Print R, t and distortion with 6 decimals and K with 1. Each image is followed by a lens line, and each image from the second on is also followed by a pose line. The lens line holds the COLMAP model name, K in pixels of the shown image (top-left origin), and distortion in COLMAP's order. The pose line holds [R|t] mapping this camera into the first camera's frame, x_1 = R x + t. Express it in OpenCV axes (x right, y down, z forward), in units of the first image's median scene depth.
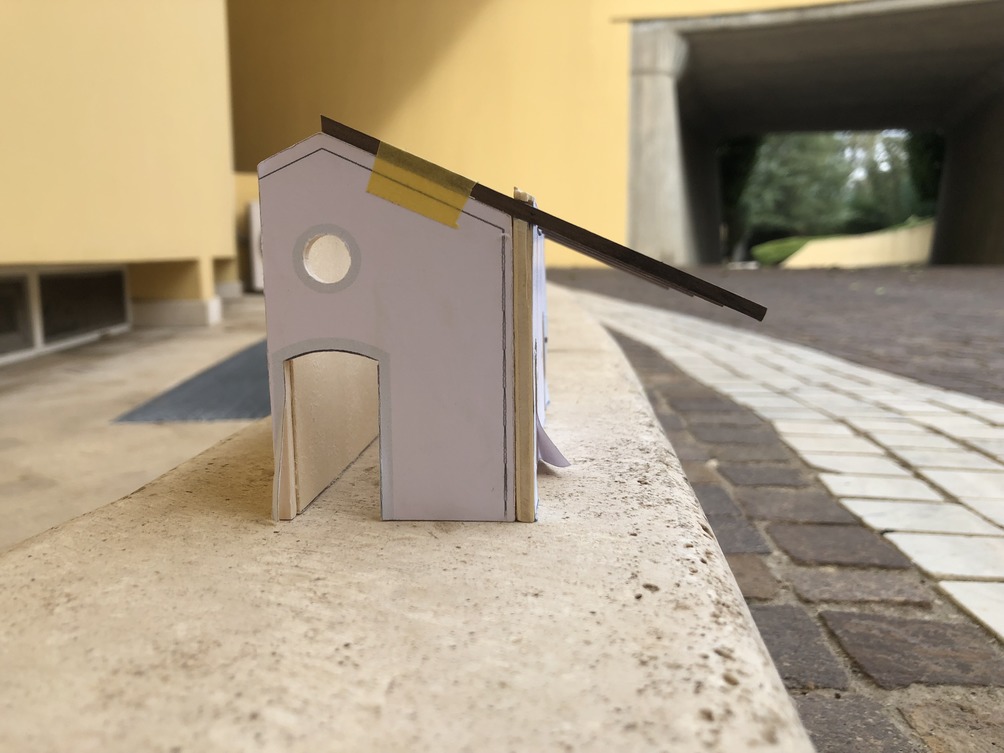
lens RADIAL K [[838.5, 0, 497.2], [0, 838.5, 374.9], [0, 0, 1]] dist [-0.008001, -0.004606]
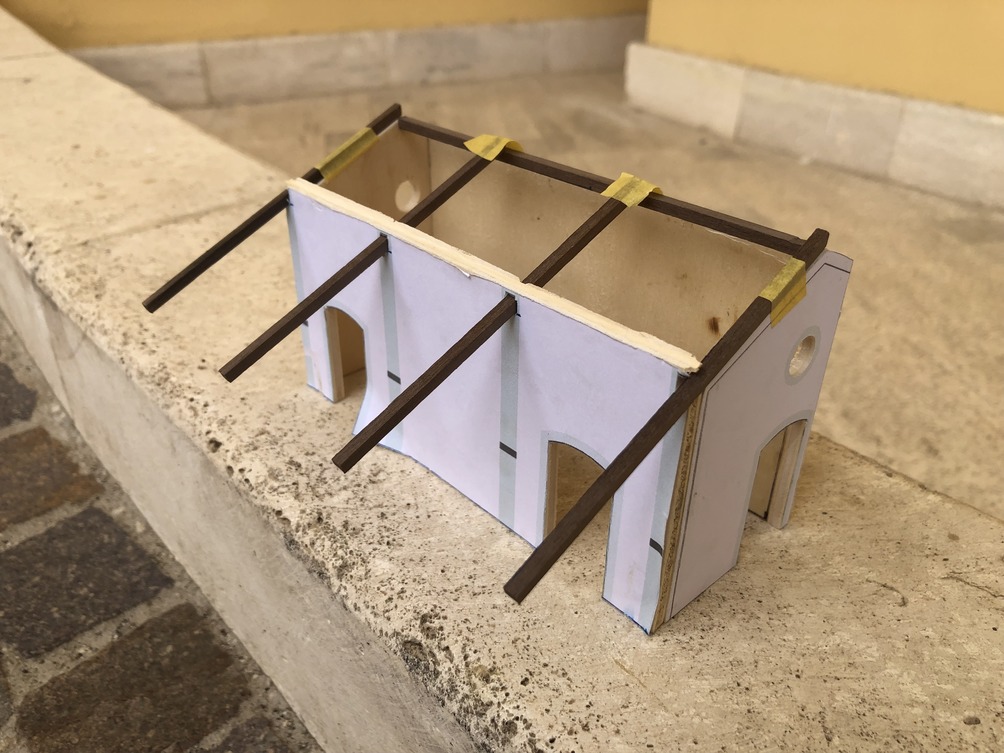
lens RADIAL K [[838.5, 0, 502.0], [0, 838.5, 377.5], [0, 0, 1]] dist [-0.008001, -0.004606]
pose [[-0.675904, 0.384315, -0.628853, 0.783768], [-0.110044, 0.791079, 0.601734, -0.820582], [0.728728, 0.475916, -0.492402, 2.039038]]
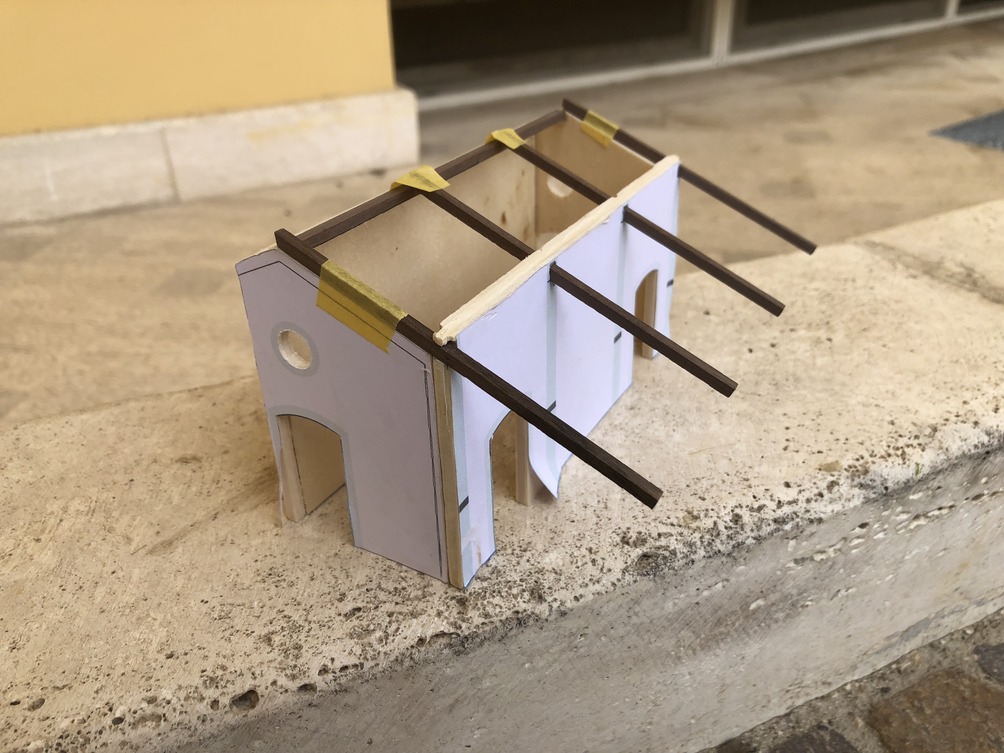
lens RADIAL K [[838.5, 0, 501.0], [0, 838.5, 379.6], [0, 0, 1]] dist [-0.008001, -0.004606]
pose [[0.508278, 0.436447, -0.742407, 1.003107], [-0.104955, 0.887035, 0.449615, -0.648190], [0.854774, -0.150610, 0.496668, 0.844703]]
